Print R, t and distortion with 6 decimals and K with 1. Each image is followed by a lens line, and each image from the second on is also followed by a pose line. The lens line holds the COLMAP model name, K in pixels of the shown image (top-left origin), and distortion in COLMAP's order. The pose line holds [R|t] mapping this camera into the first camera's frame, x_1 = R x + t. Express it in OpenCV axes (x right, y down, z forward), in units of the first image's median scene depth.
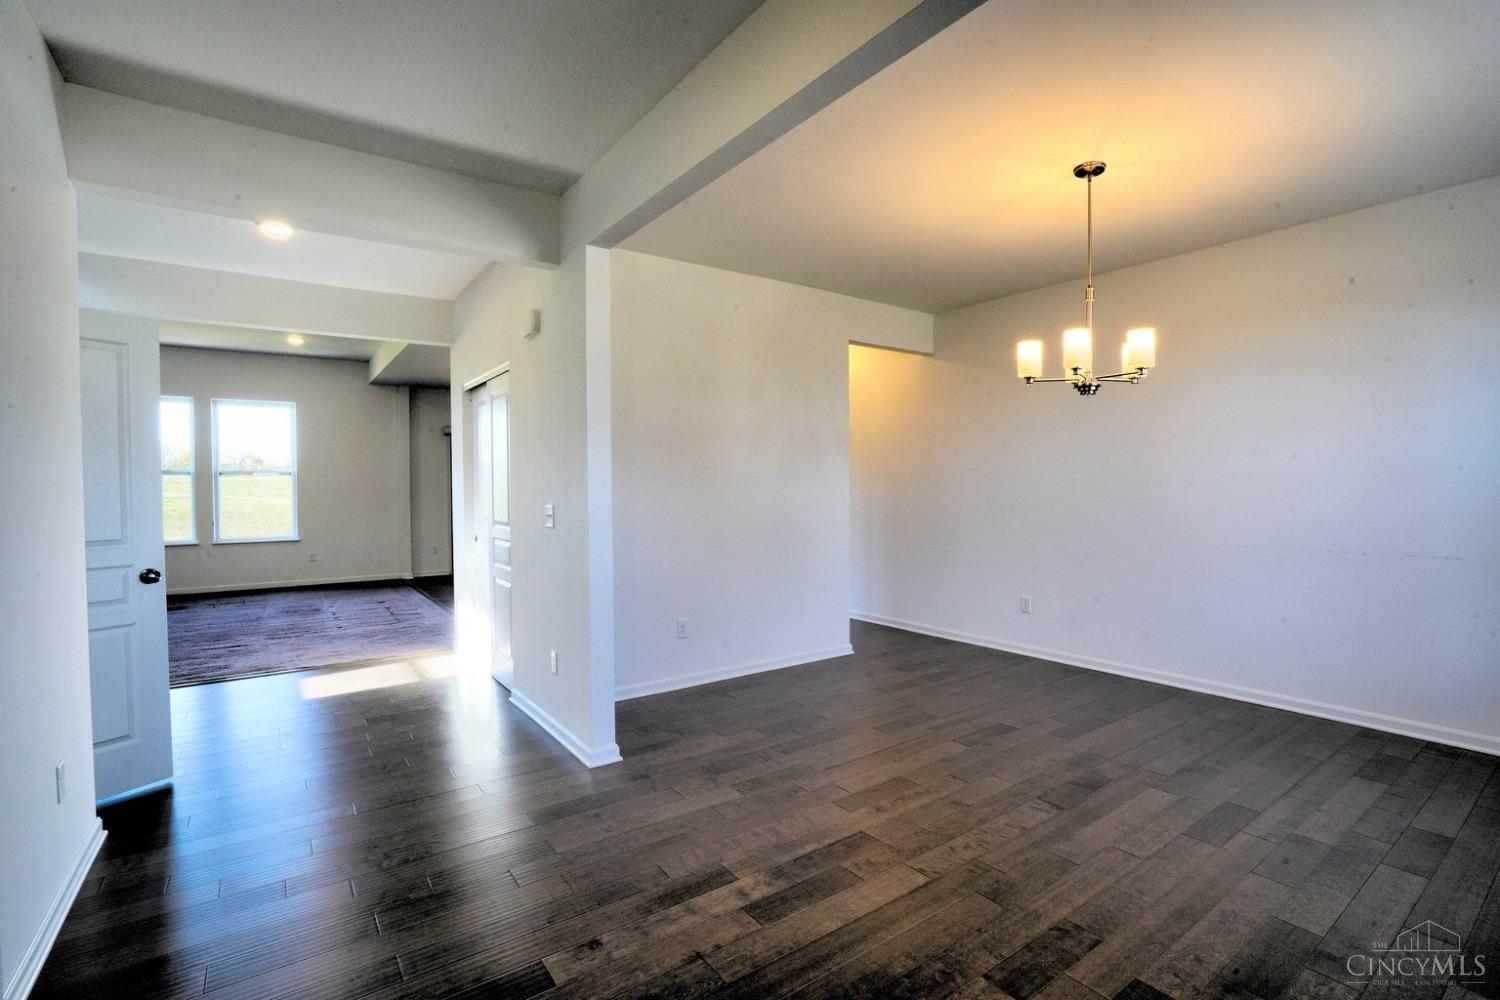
lens RADIAL K [[680.9, 0, 750.0], [0, 680.9, 500.0], [0, 0, 1]] dist [-0.056222, 0.017068]
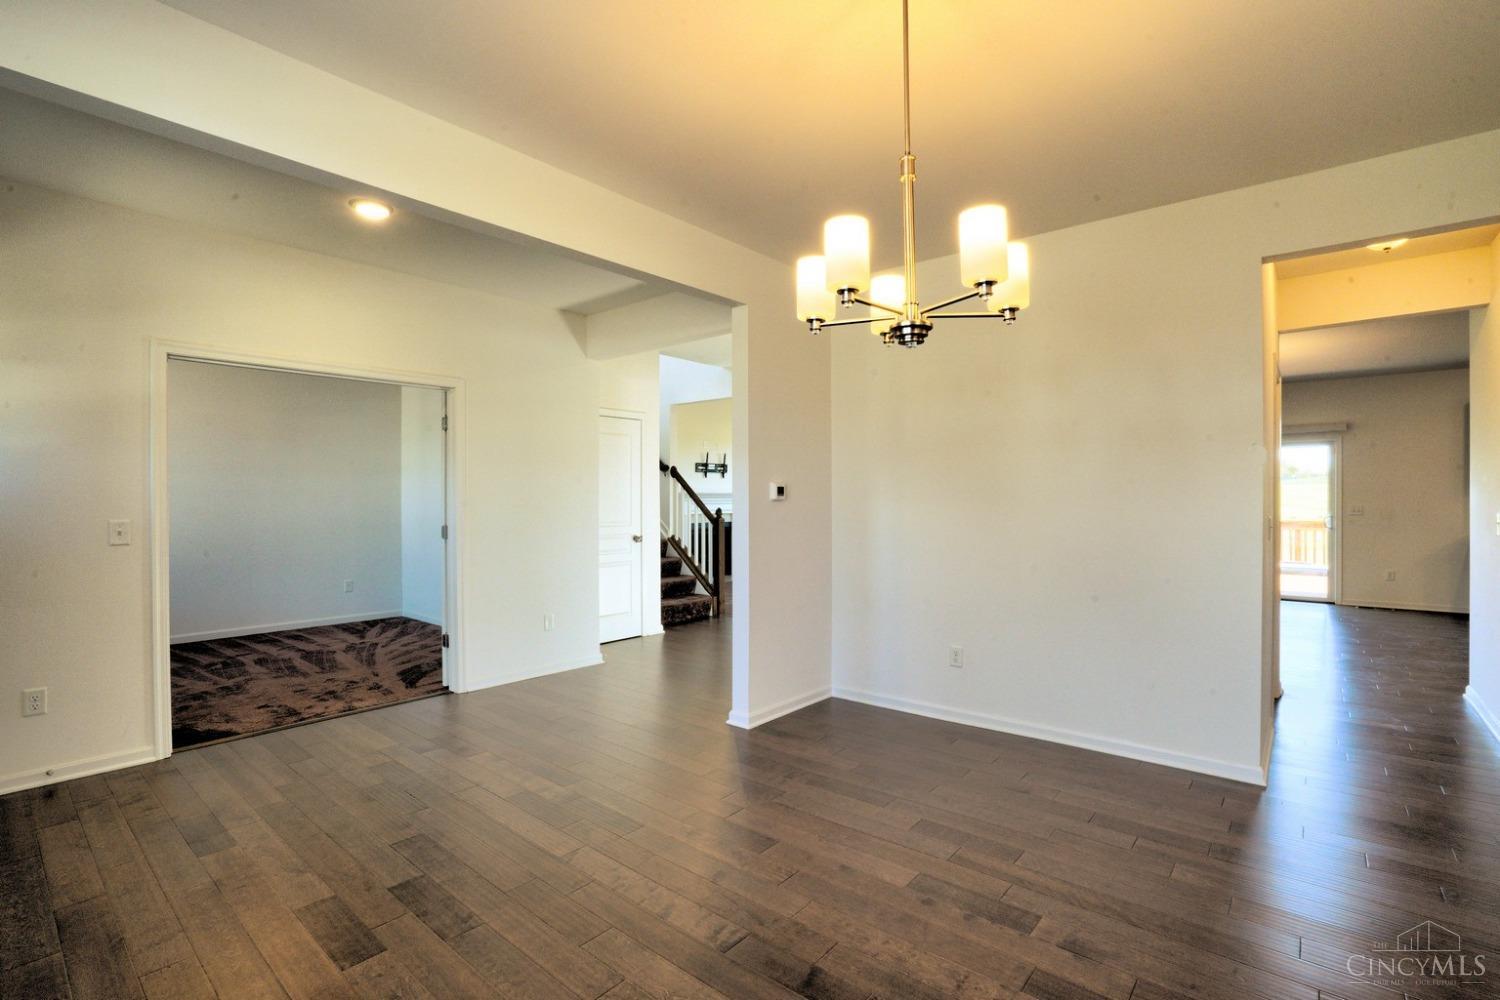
lens RADIAL K [[680.9, 0, 750.0], [0, 680.9, 500.0], [0, 0, 1]] dist [-0.056222, 0.017068]
pose [[0.254963, 0.007605, -0.966921, 1.367453], [-0.022366, 0.999748, 0.001965, -0.028696], [0.966692, 0.021125, 0.255069, 0.979406]]
